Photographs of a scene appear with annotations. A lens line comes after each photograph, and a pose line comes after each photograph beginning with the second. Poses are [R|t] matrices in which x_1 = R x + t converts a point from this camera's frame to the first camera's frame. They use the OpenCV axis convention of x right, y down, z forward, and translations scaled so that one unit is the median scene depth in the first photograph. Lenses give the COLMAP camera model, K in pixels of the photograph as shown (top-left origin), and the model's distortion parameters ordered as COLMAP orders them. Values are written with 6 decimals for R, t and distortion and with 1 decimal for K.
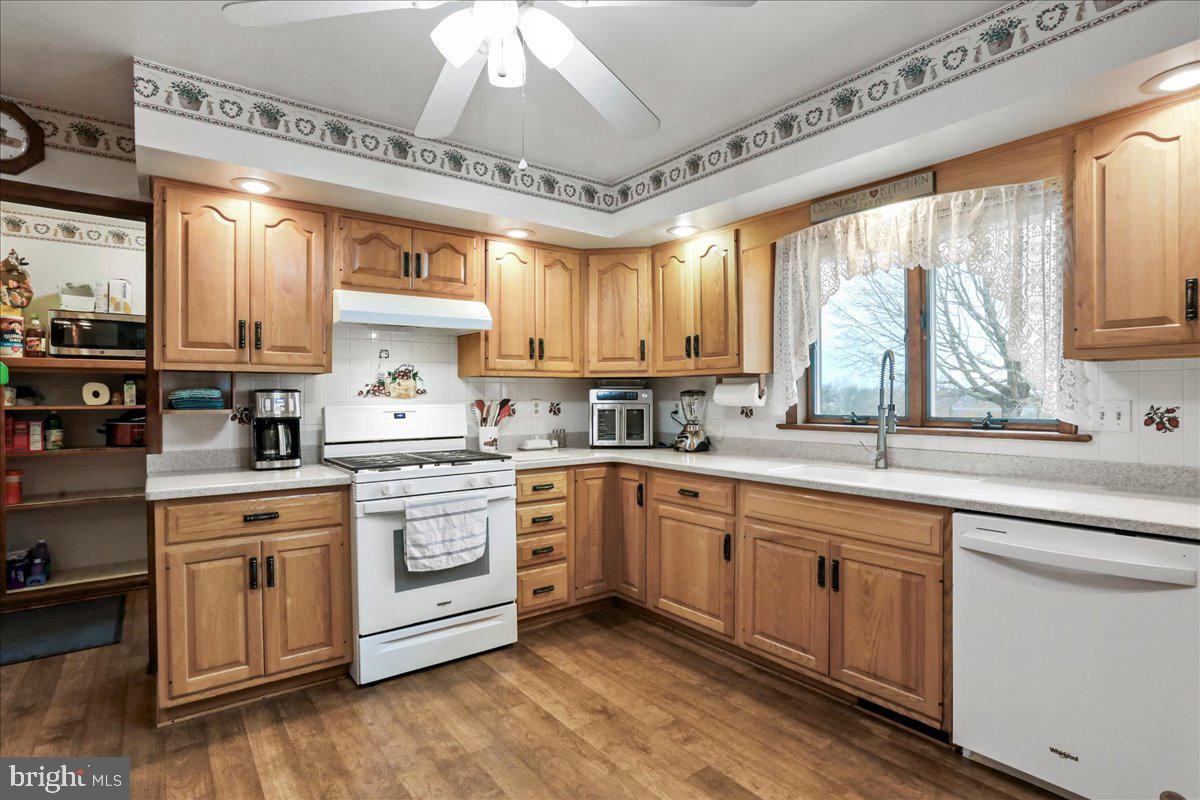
lens RADIAL K [[591.9, 0, 596.2], [0, 591.9, 403.1], [0, 0, 1]] dist [-0.008973, 0.002775]
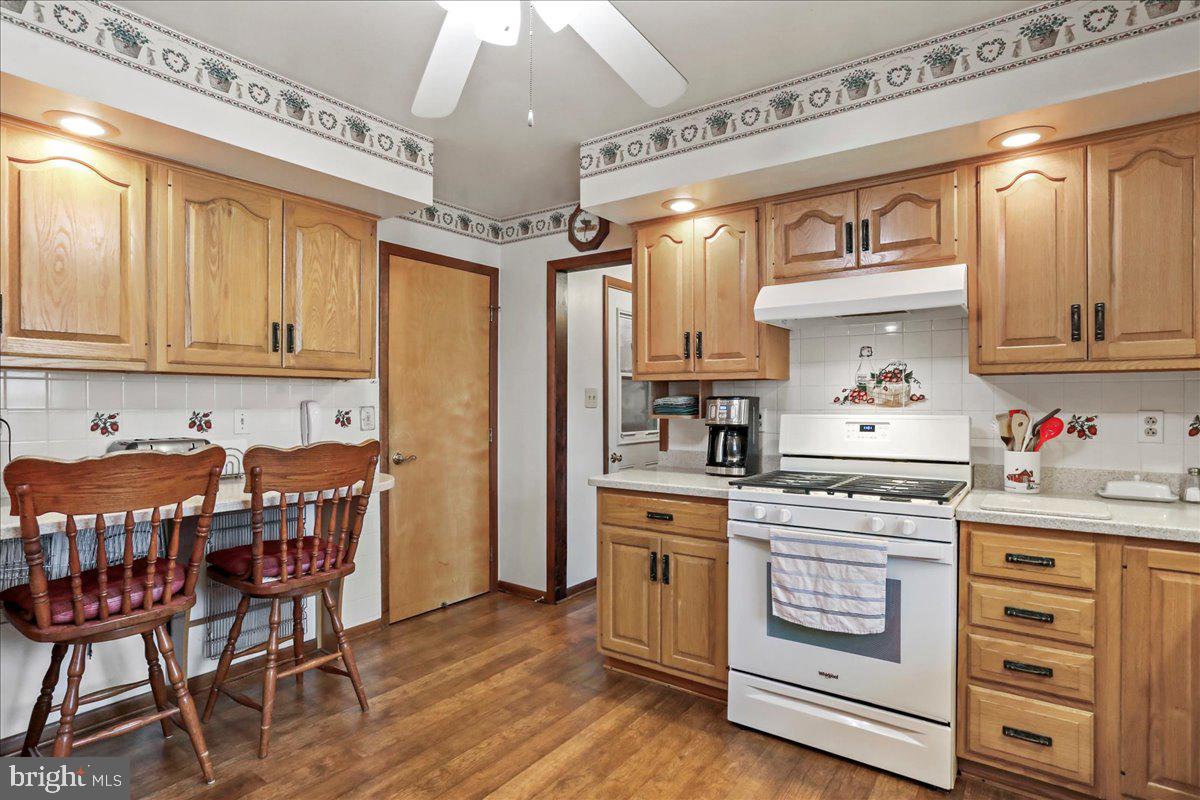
lens RADIAL K [[626.6, 0, 597.3], [0, 626.6, 408.3], [0, 0, 1]] dist [-0.024784, 0.005686]
pose [[0.308846, 0.011114, -0.951047, 0.404459], [-0.012964, 0.999888, 0.007475, -0.008194], [0.951024, 0.010021, 0.308956, 0.456635]]
